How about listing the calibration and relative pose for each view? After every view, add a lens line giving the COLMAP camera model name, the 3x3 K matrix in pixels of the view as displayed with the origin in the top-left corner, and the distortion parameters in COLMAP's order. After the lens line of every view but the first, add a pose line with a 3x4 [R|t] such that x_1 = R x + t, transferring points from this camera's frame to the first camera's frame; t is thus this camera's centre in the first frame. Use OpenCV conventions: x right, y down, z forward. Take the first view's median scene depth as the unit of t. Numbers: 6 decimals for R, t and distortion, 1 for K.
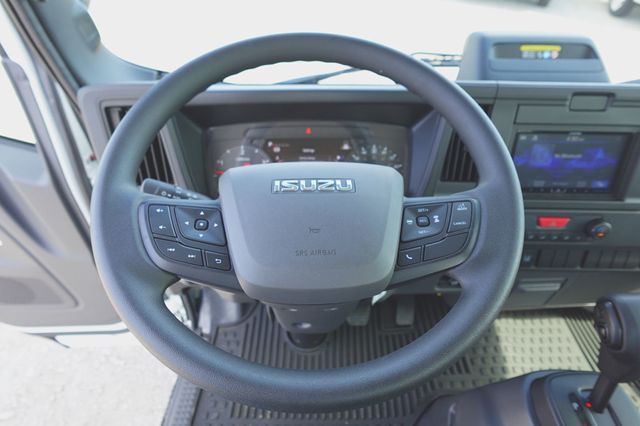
lens RADIAL K [[355.4, 0, 320.0], [0, 355.4, 213.0], [0, 0, 1]] dist [0.001252, 0.000385]
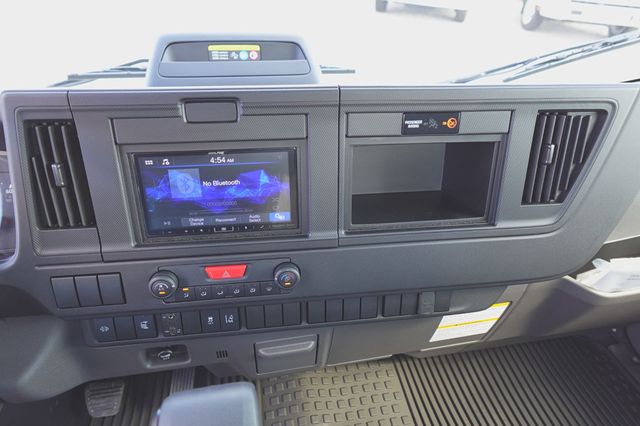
lens RADIAL K [[385.9, 0, 304.3], [0, 385.9, 213.8], [0, 0, 1]] dist [0.003148, 0.001507]
pose [[0.991665, -0.069768, 0.108317, 0.741602], [0.077622, 0.994518, -0.070063, -0.025456], [-0.102835, 0.077887, 0.991644, 0.180554]]
